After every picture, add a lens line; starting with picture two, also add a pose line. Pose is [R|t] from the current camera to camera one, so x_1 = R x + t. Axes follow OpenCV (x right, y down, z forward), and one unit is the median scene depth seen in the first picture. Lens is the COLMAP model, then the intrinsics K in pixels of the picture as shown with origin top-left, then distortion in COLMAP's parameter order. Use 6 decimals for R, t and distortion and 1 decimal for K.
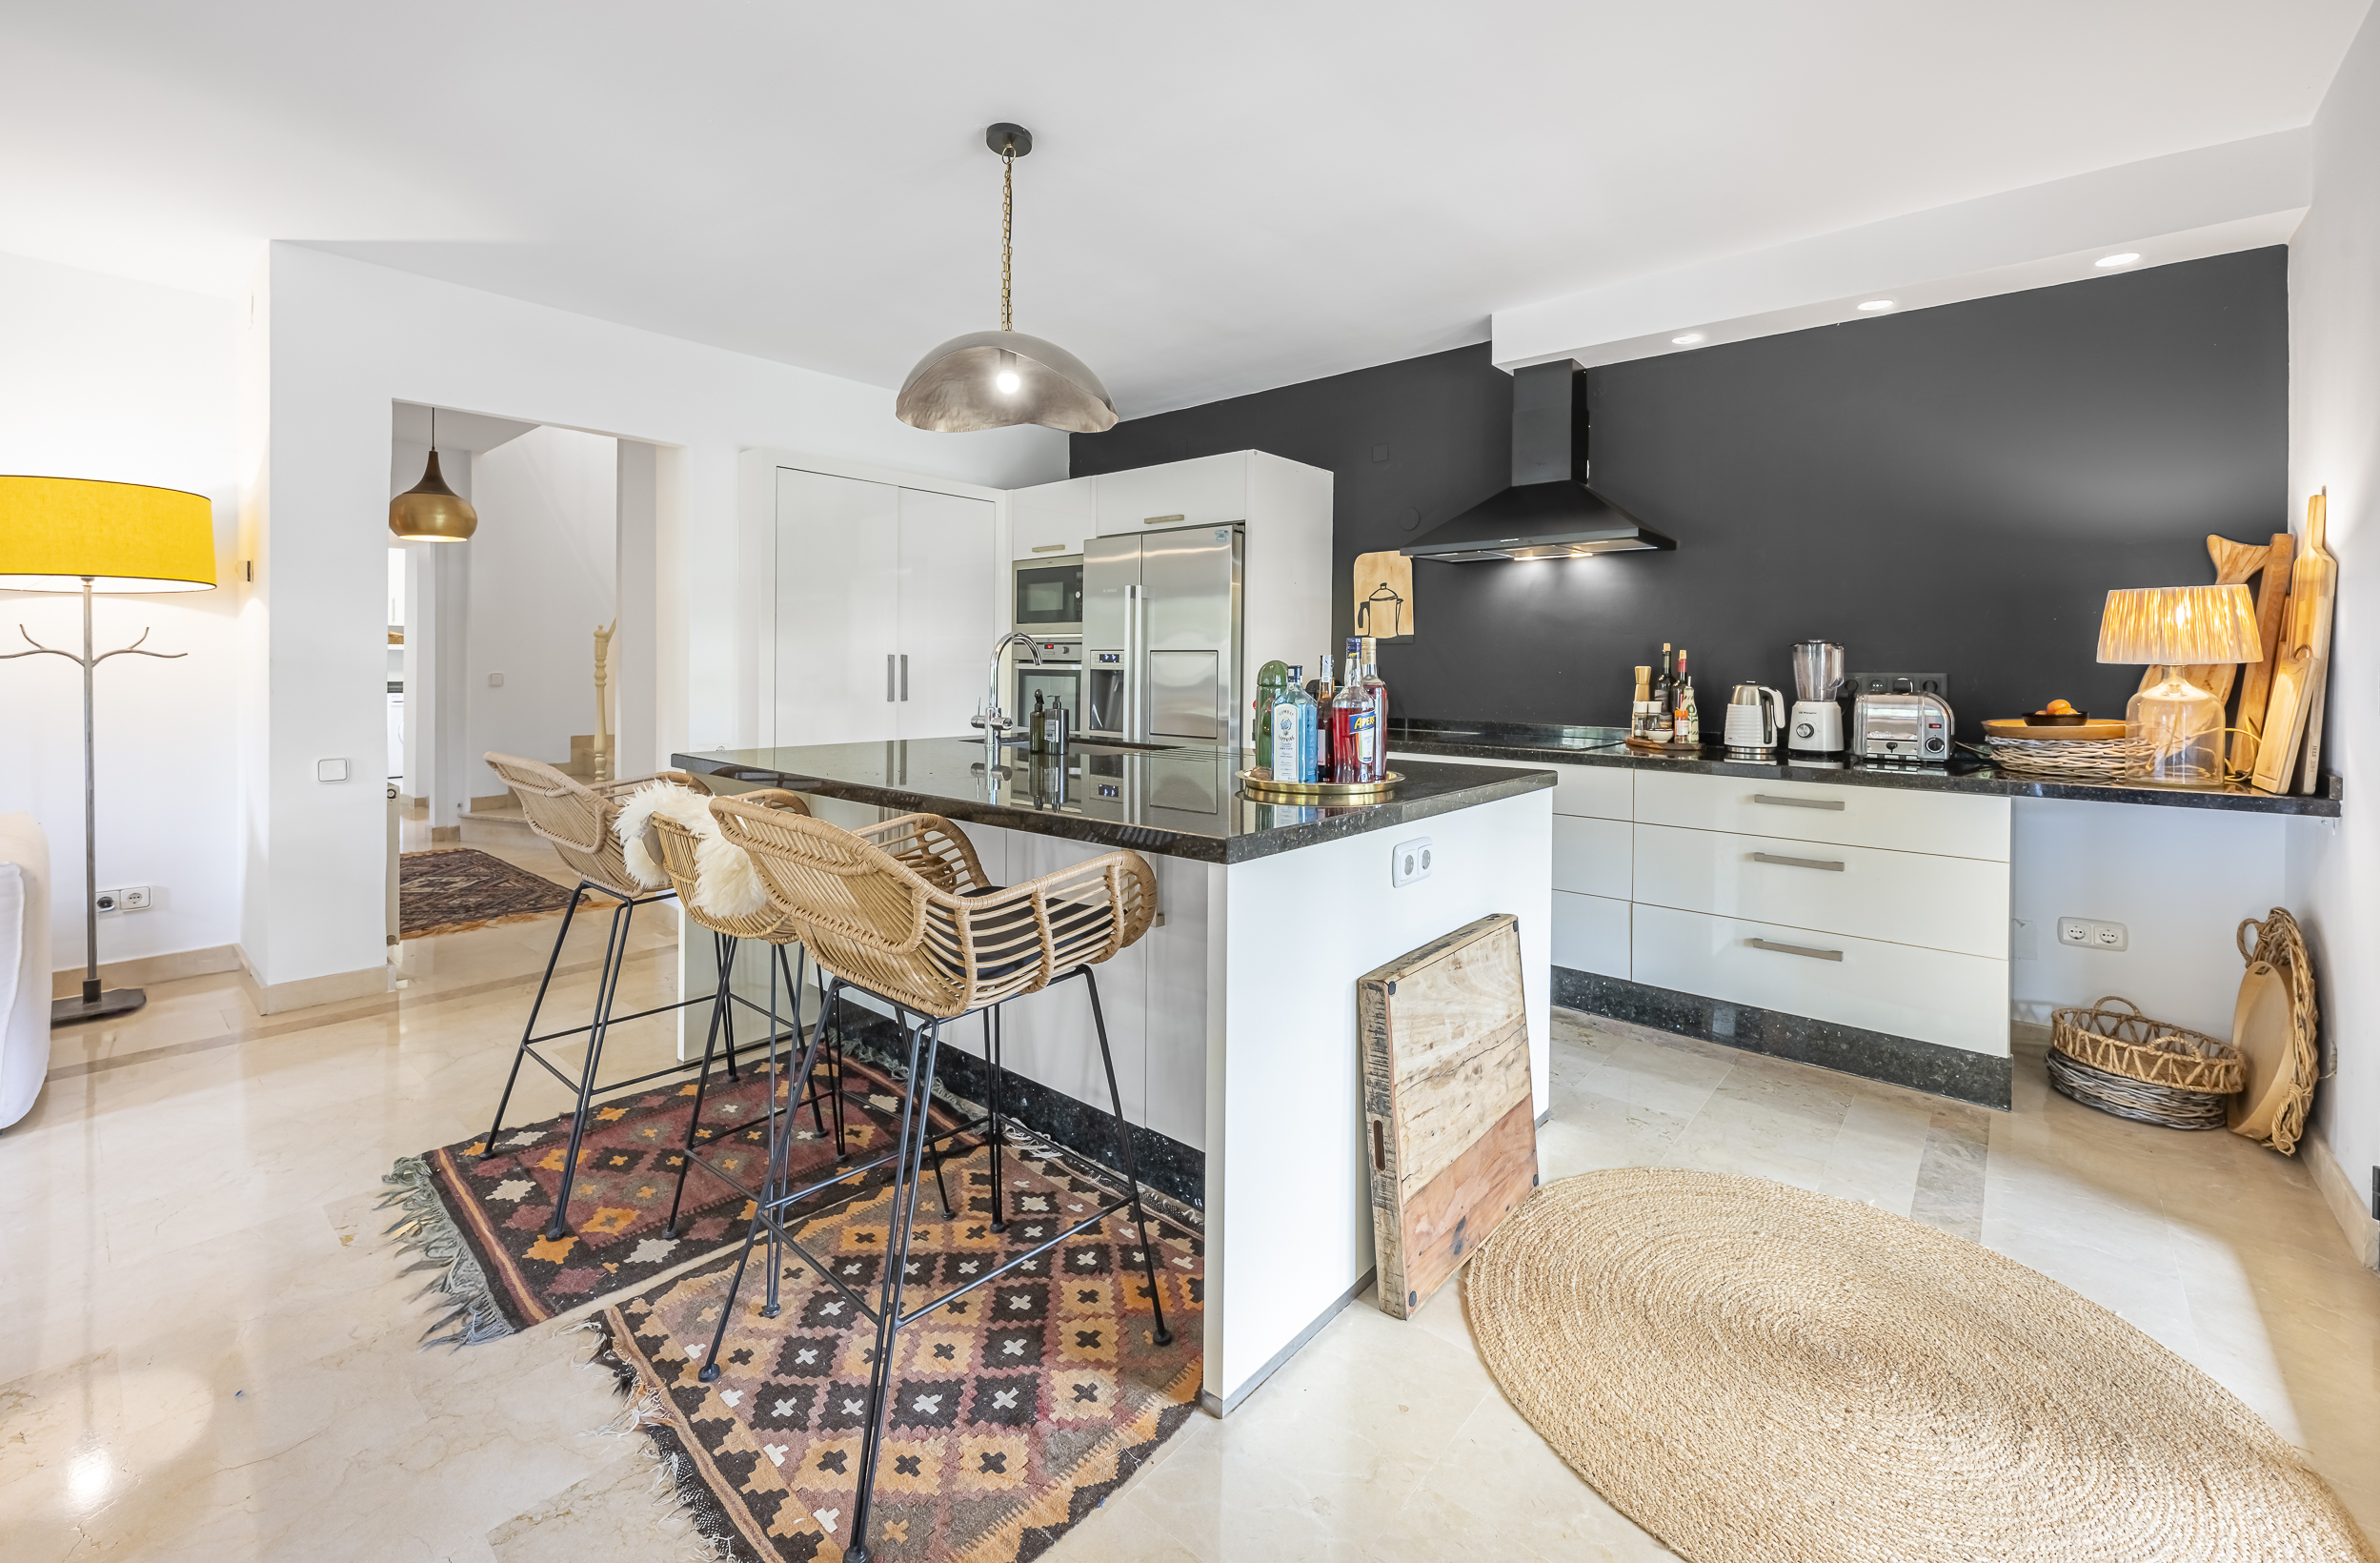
lens RADIAL K [[985.6, 0, 1188.1], [0, 985.6, 678.1], [0, 0, 1]] dist [0.001457, 0.000242]
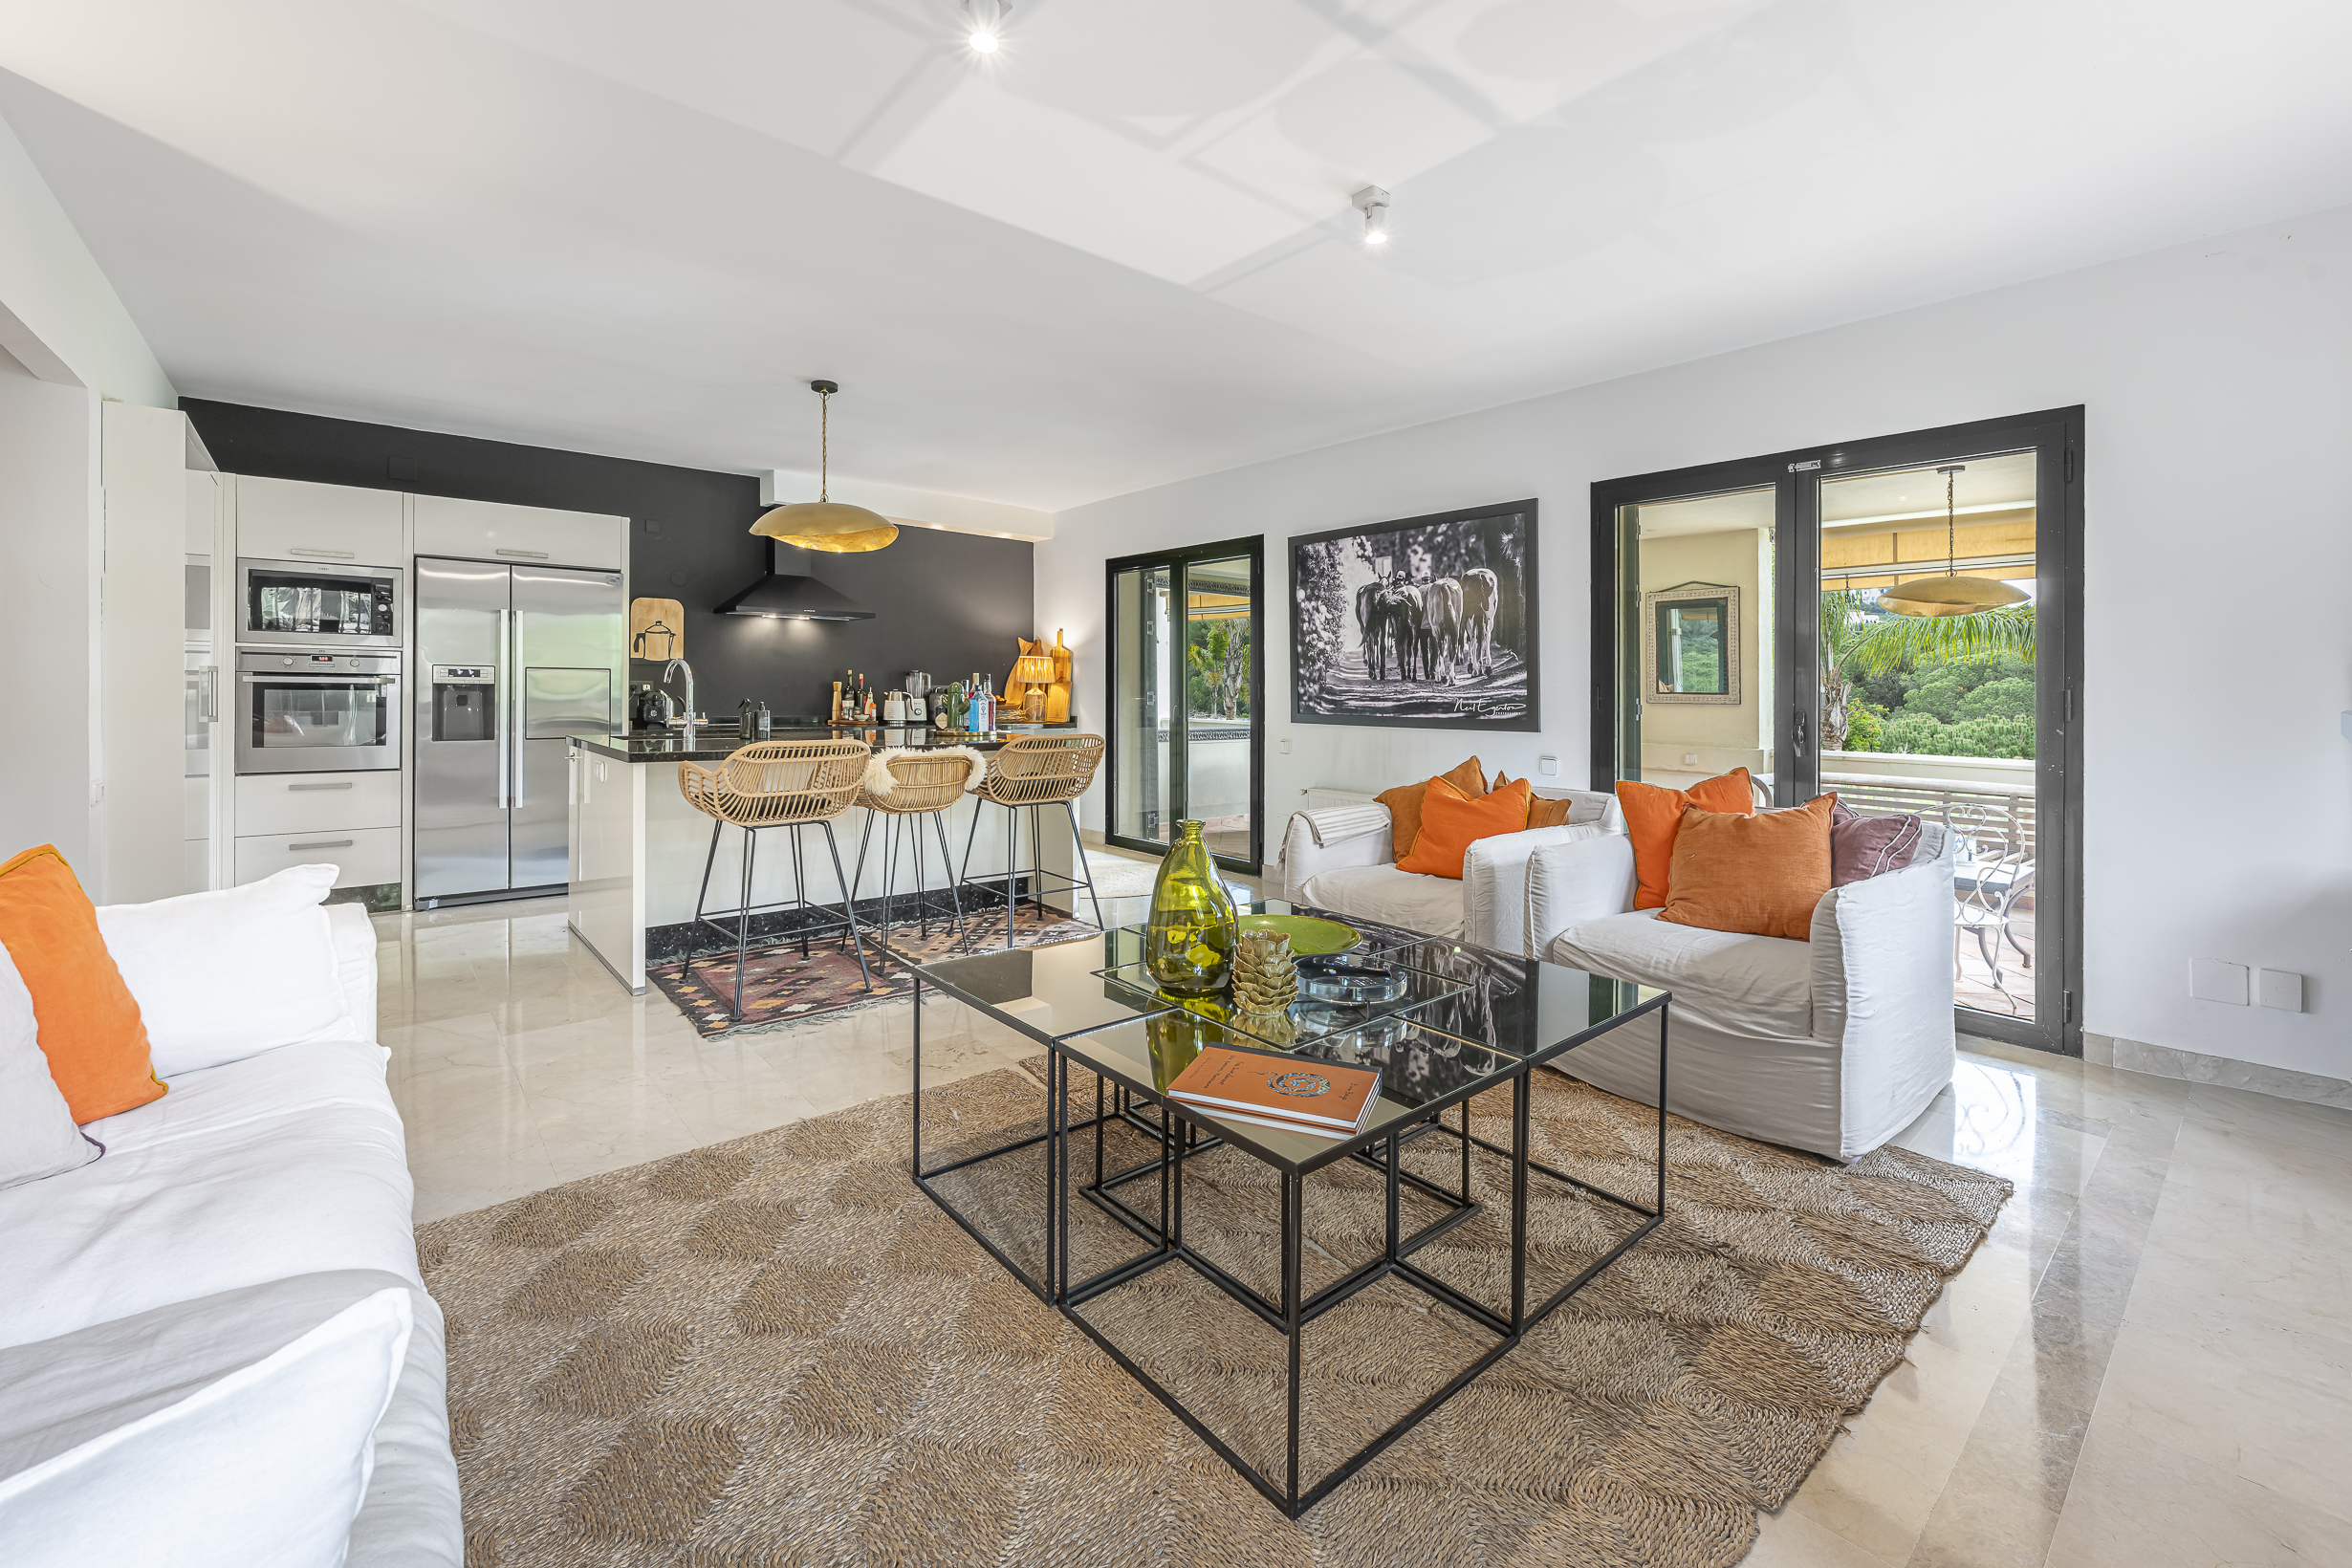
lens RADIAL K [[966.7, 0, 1171.2], [0, 966.7, 690.4], [0, 0, 1]] dist [0.003967, 0.000180]
pose [[0.165893, -0.009280, 0.986100, -1.328619], [0.002838, 0.999956, 0.008933, -0.011100], [-0.986140, 0.001317, 0.165912, 0.074240]]
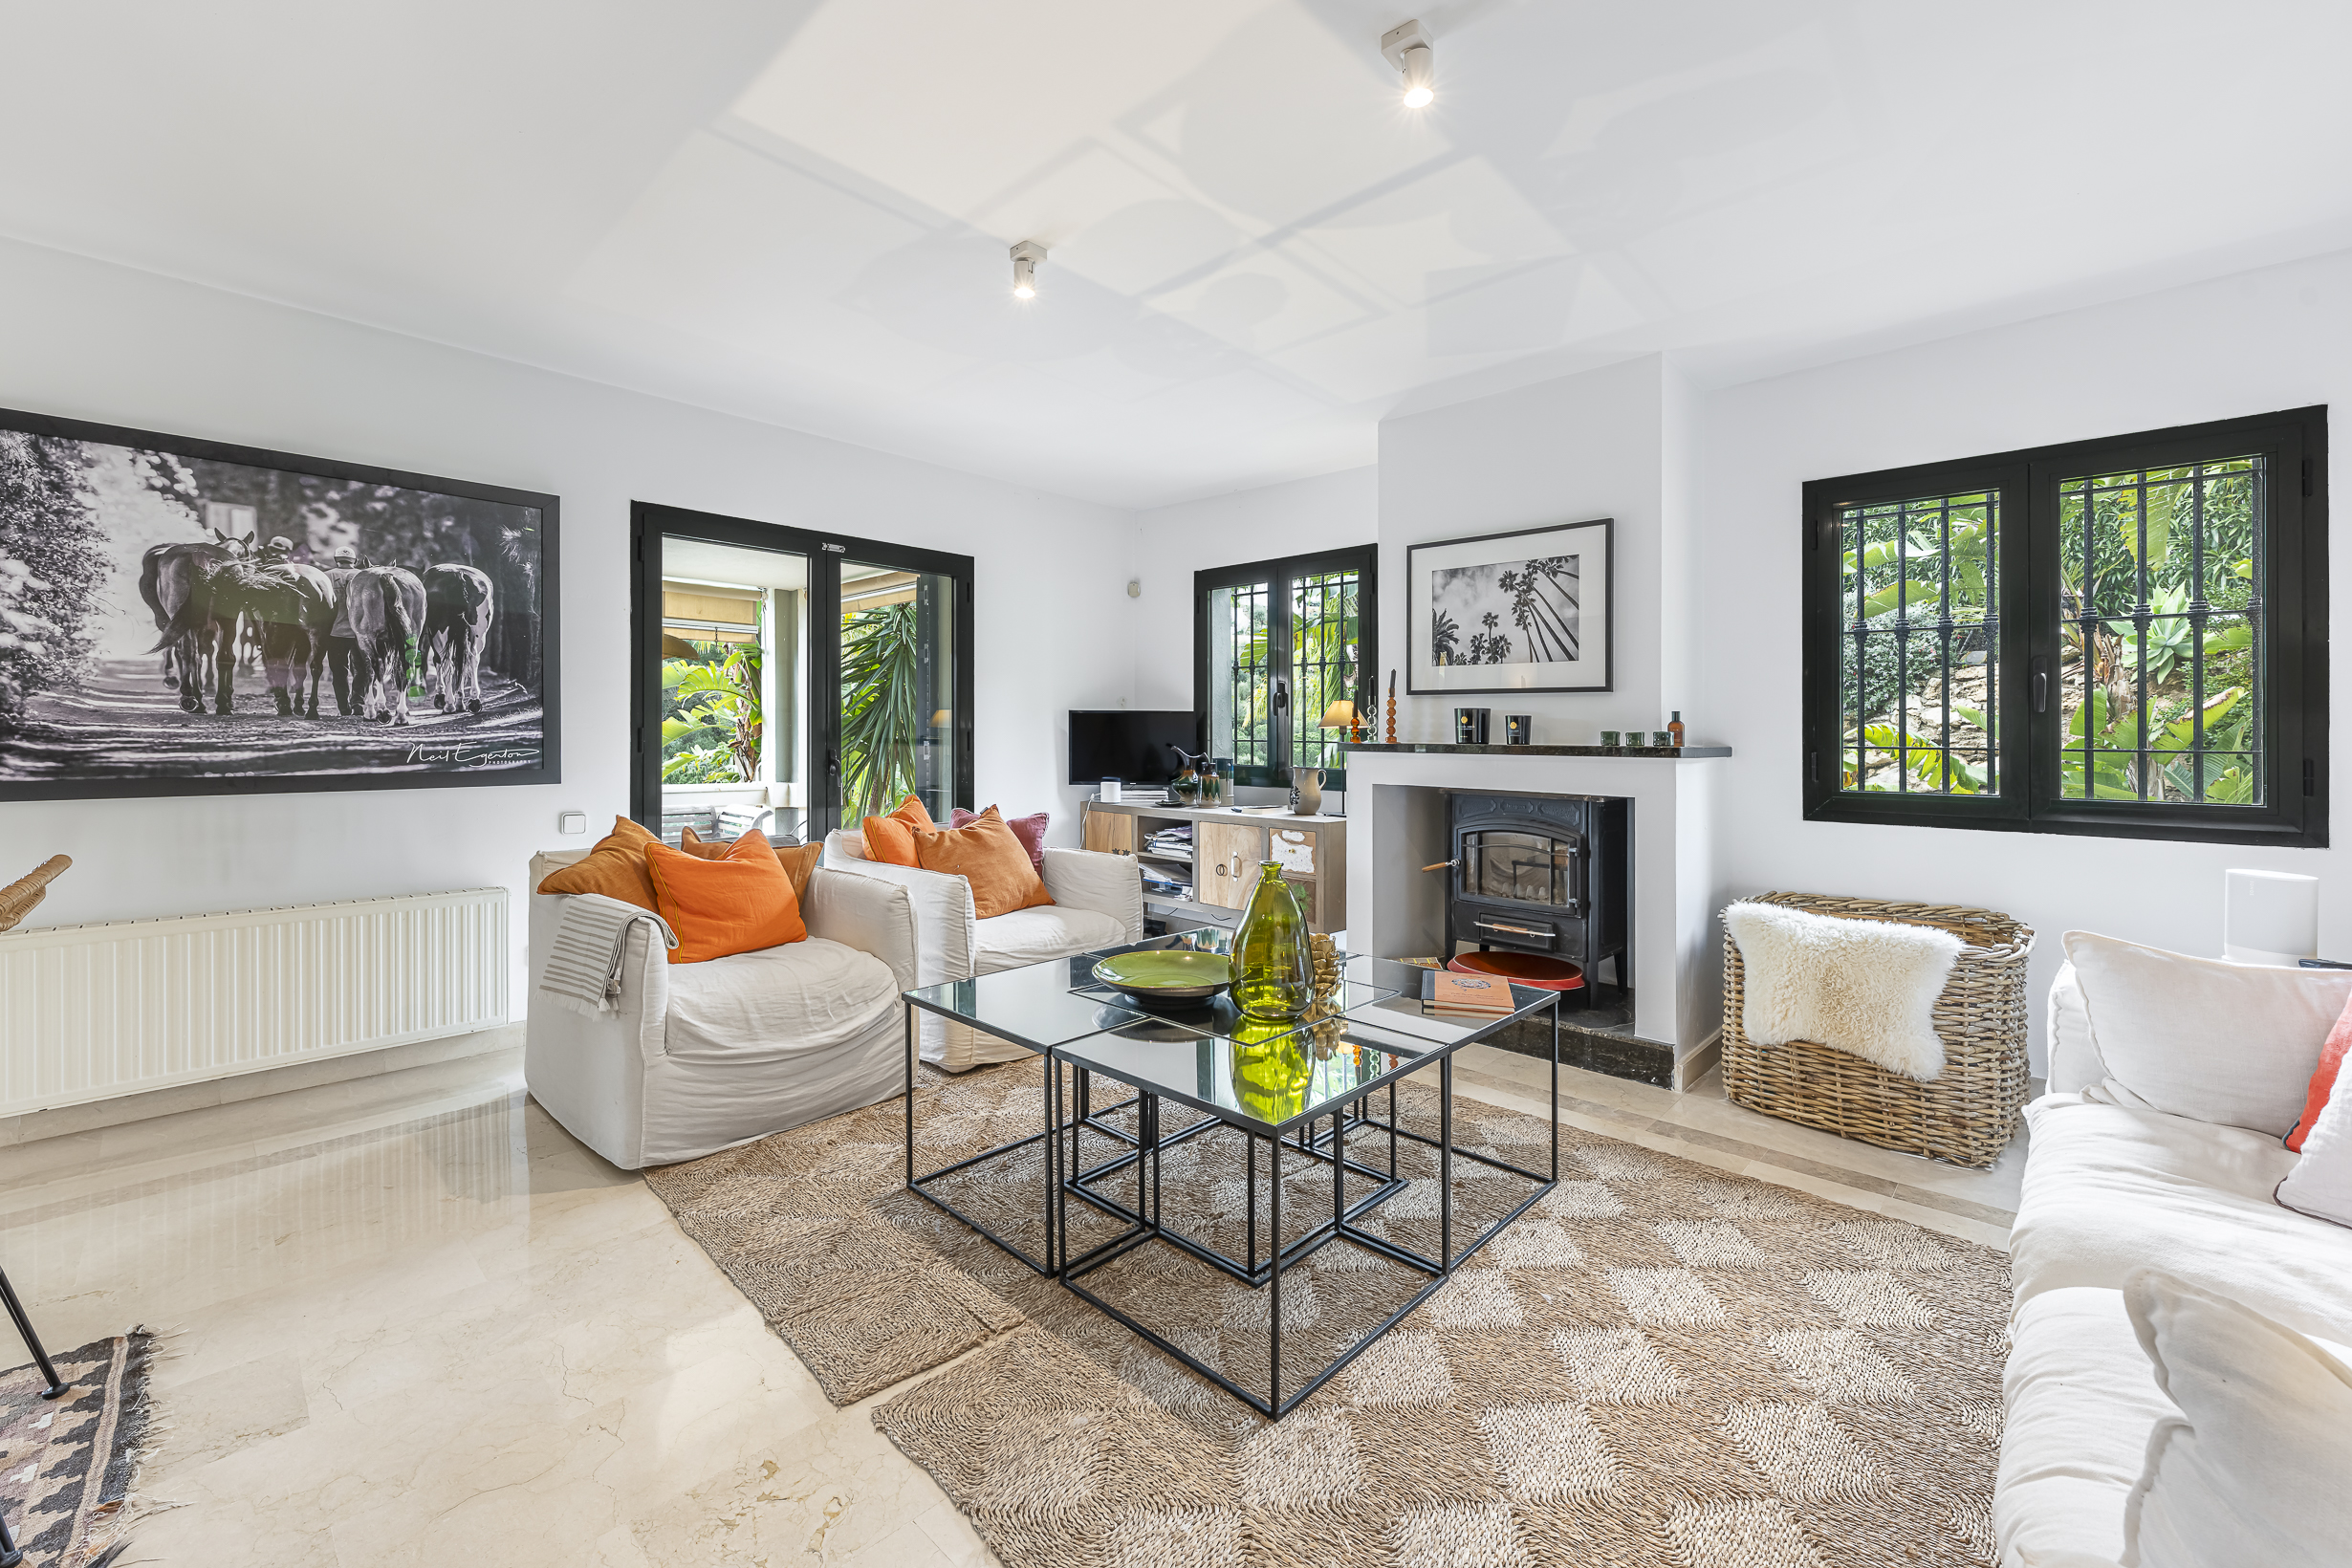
lens RADIAL K [[966.7, 0, 1175.2], [0, 966.7, 737.4], [0, 0, 1]] dist [0.003967, 0.000180]
pose [[-0.998453, -0.015598, 0.053378, -0.707848], [-0.014813, 0.999777, 0.015073, -0.018201], [-0.053601, 0.014259, -0.998461, 0.819008]]
